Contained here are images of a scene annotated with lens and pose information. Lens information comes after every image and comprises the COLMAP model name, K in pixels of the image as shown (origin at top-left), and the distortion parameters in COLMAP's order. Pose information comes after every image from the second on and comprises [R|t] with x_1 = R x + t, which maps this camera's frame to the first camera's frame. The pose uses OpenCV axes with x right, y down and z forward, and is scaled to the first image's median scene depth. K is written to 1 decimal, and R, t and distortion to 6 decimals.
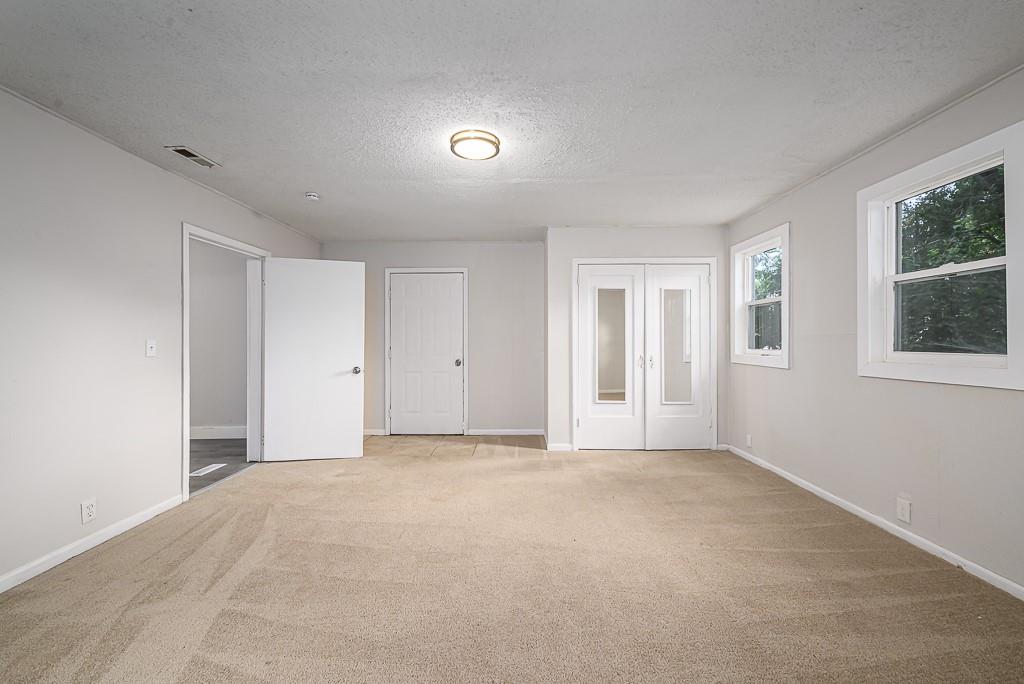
lens RADIAL K [[410.9, 0, 513.2], [0, 410.9, 340.3], [0, 0, 1]] dist [0.000591, 0.000002]
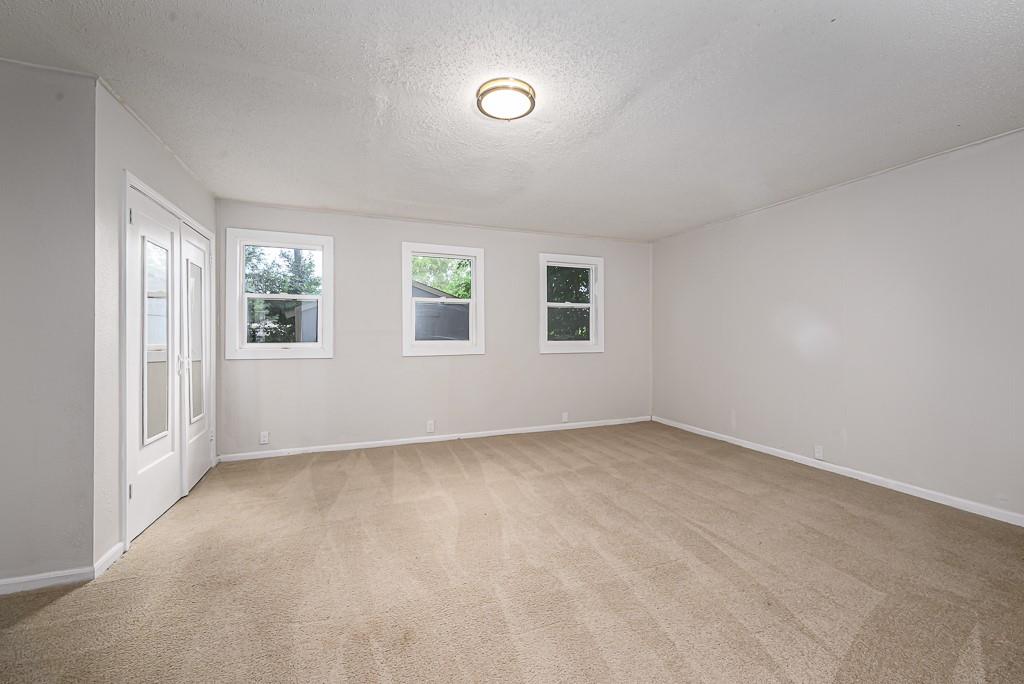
lens RADIAL K [[410.9, 0, 512.9], [0, 410.9, 337.9], [0, 0, 1]] dist [0.000591, 0.000002]
pose [[-0.366251, -0.008021, 0.930481, -0.675462], [-0.001616, 0.999967, 0.007984, 0.000745], [-0.930515, 0.001421, -0.366252, 0.998002]]
